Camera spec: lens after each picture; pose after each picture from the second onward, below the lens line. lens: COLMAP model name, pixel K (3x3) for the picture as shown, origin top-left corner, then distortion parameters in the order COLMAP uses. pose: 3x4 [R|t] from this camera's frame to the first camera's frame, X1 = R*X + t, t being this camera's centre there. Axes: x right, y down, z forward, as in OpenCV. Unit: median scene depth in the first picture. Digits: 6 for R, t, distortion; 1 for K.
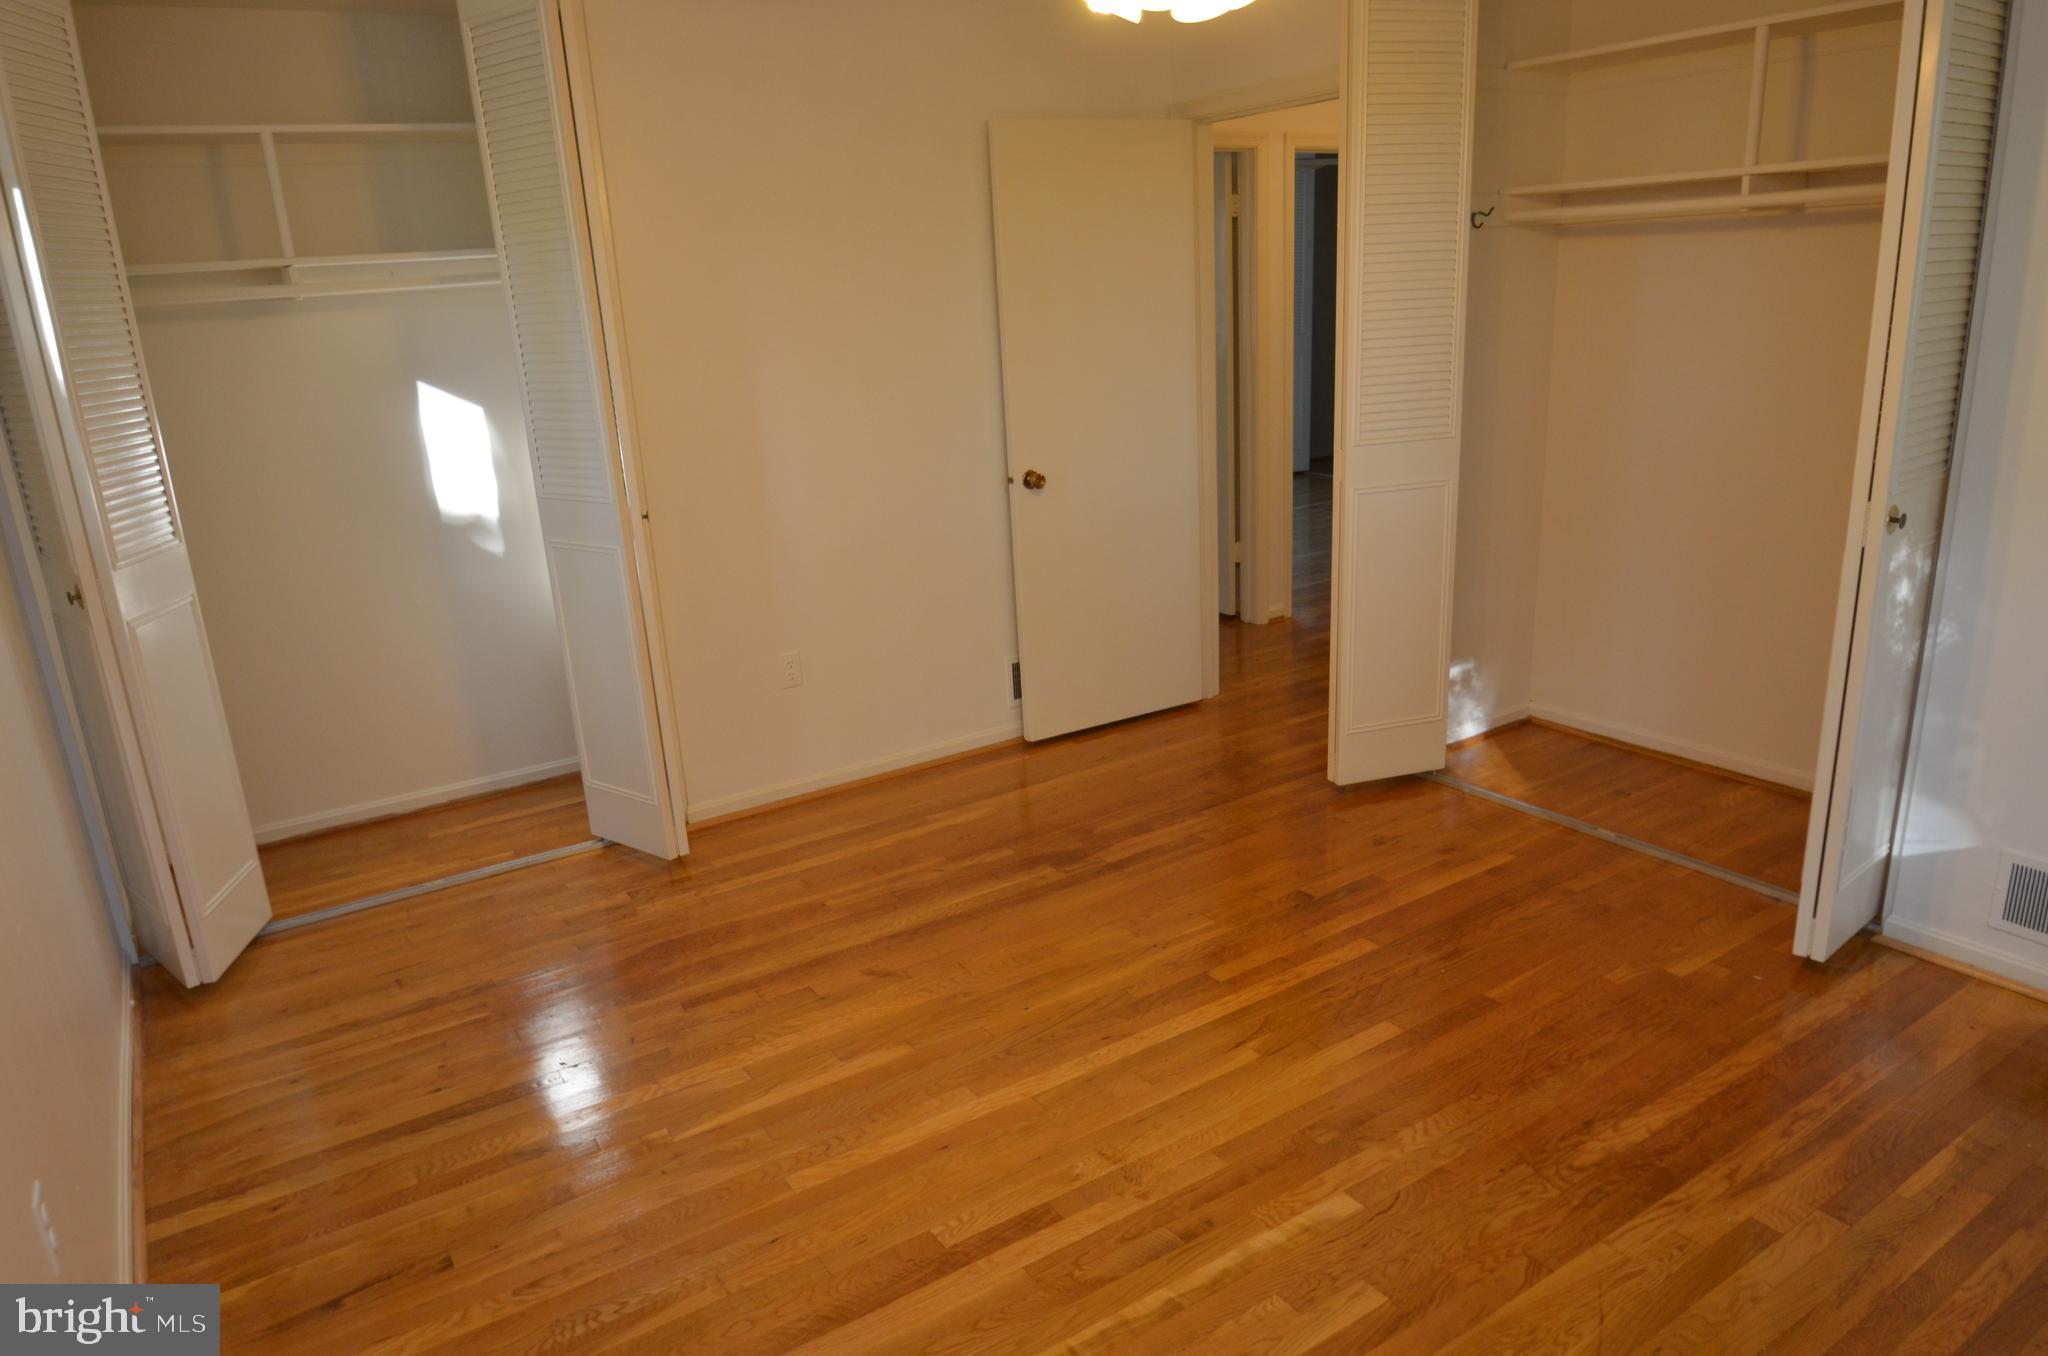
lens RADIAL K [[1313.5, 0, 1024.0], [0, 1313.5, 678.0], [0, 0, 1]] dist [-0.025725, -0.014907]
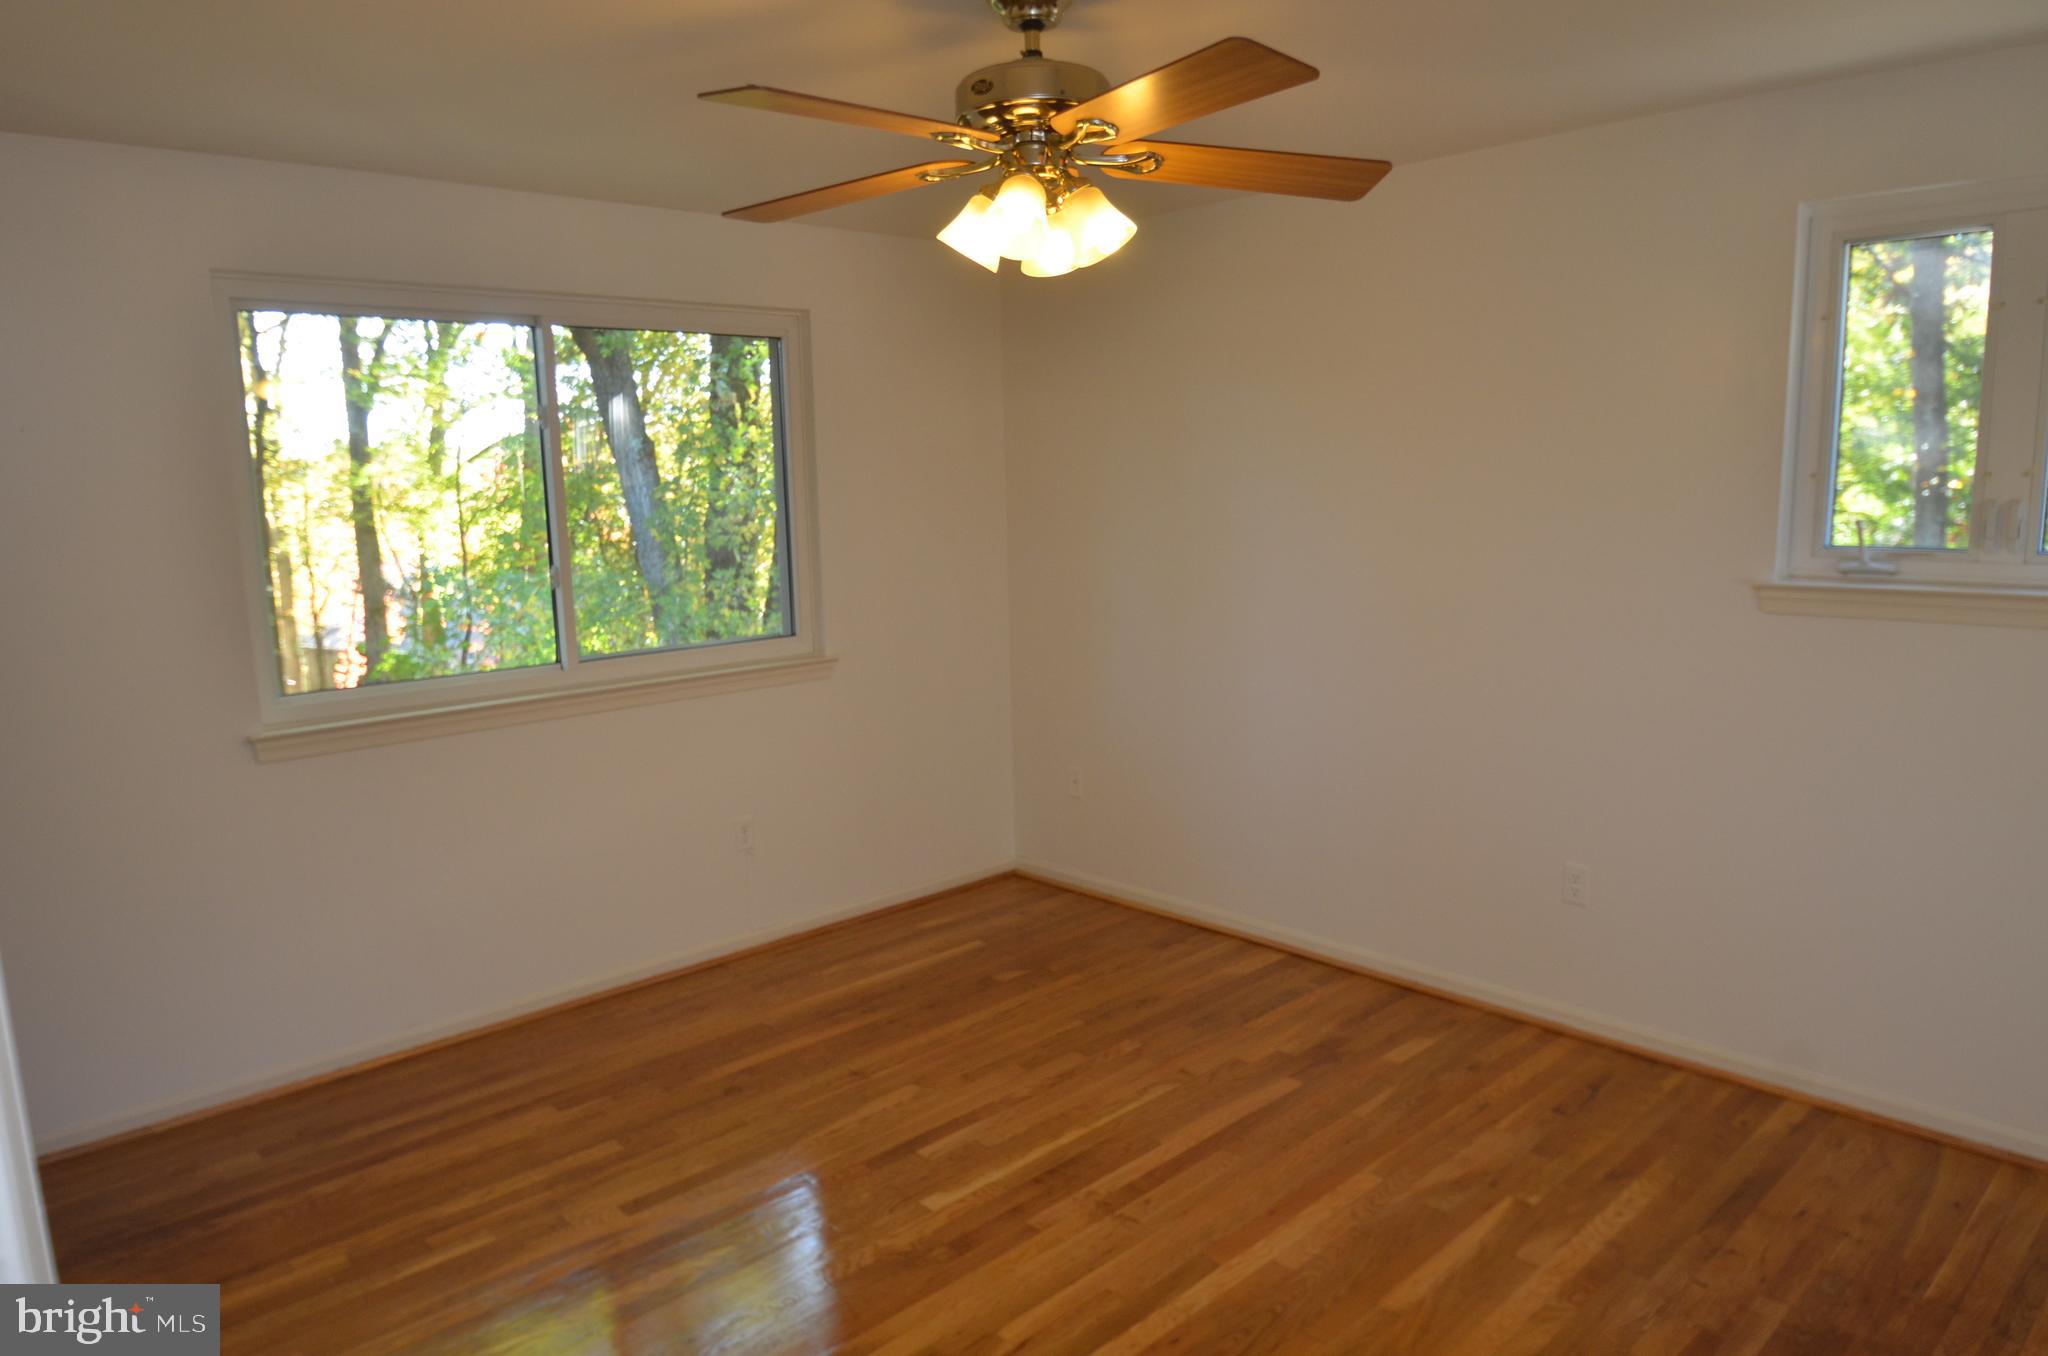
lens RADIAL K [[1313.5, 0, 1024.0], [0, 1313.5, 678.0], [0, 0, 1]] dist [-0.025725, -0.014907]
pose [[-0.980982, 0.106531, -0.162254, 0.296755], [0.023970, 0.896017, 0.443372, -0.588150], [0.192615, 0.431051, -0.881530, 1.825726]]
